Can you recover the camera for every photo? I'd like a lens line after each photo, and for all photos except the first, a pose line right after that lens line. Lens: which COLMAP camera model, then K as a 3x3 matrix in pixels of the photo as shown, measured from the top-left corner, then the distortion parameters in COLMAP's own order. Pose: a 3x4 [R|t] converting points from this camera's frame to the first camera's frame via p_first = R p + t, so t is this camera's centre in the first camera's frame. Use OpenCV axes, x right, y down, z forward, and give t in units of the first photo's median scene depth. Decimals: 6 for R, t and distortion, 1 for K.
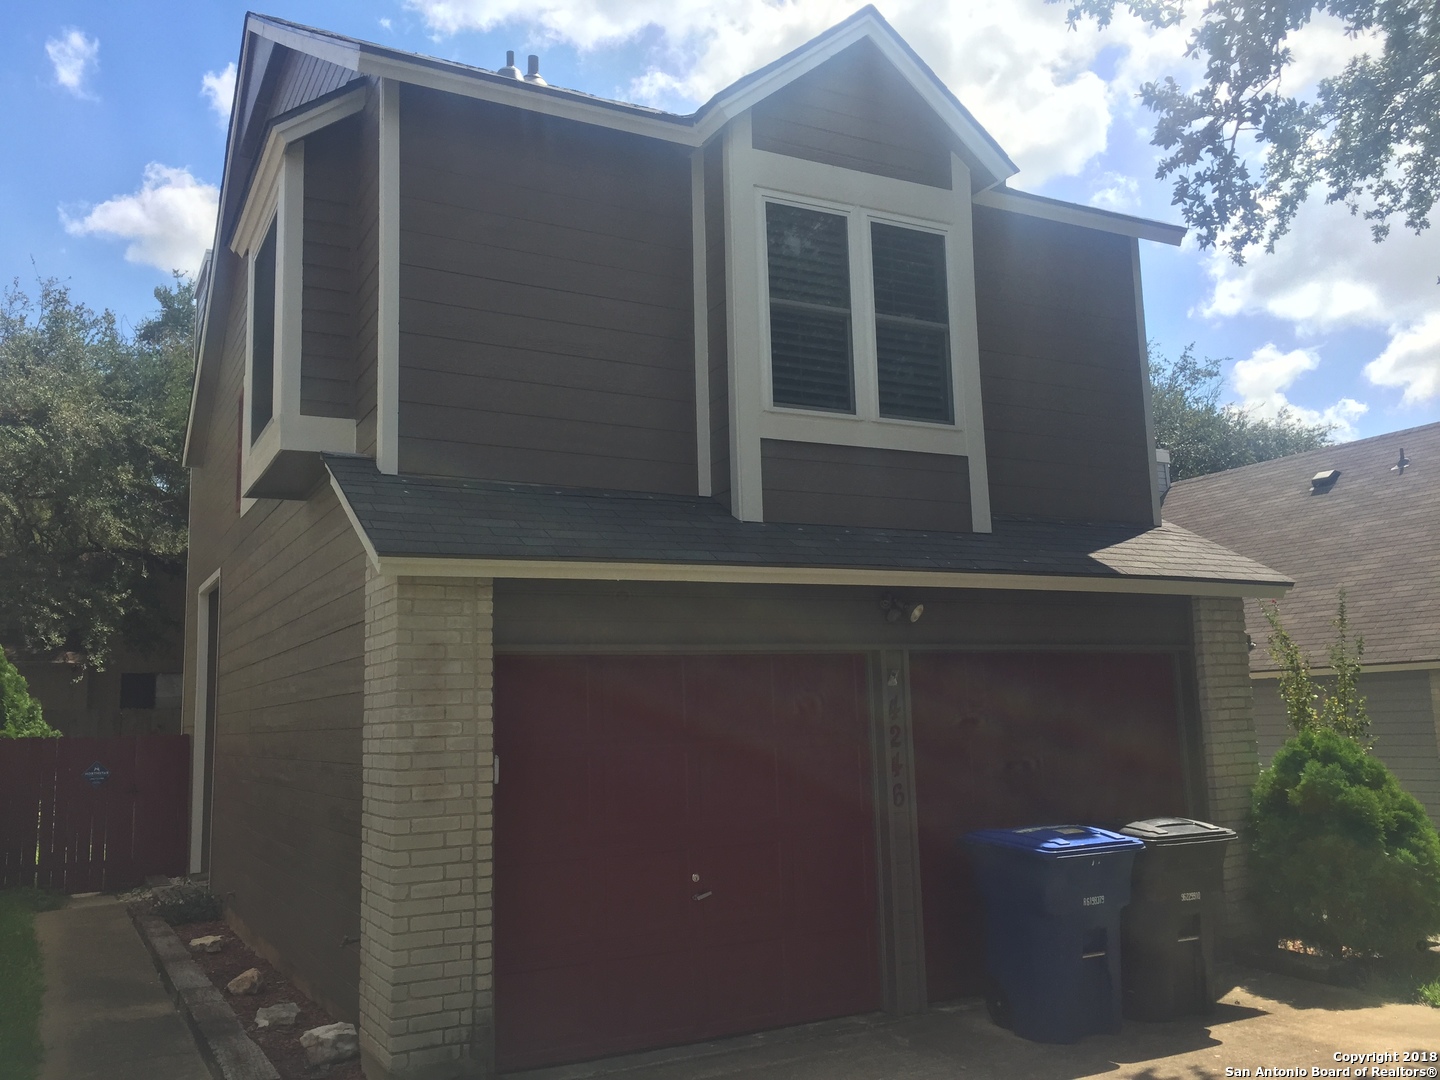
lens RADIAL K [[1225.1, 0, 720.0], [0, 1225.1, 540.0], [0, 0, 1]] dist [0.045588, 0.002078]
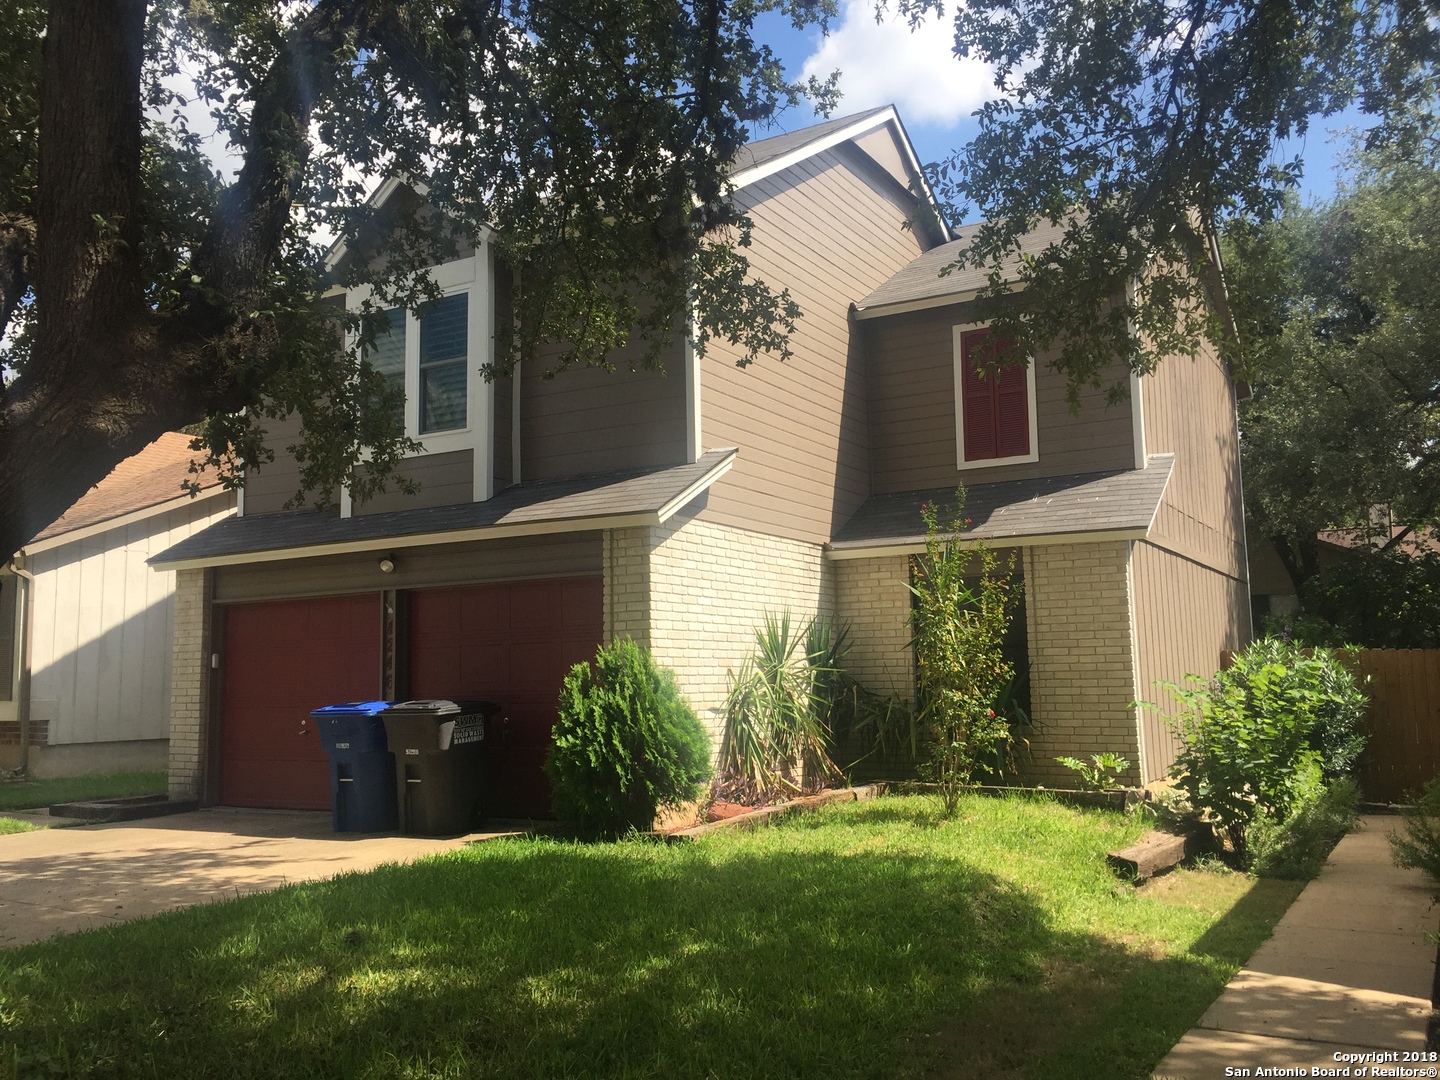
lens RADIAL K [[1225.1, 0, 720.0], [0, 1225.1, 540.0], [0, 0, 1]] dist [0.045588, 0.002078]
pose [[0.516617, -0.078760, -0.852586, 1.545312], [0.126768, 0.991822, -0.014808, 0.092931], [0.846780, -0.100431, 0.522377, 0.492982]]
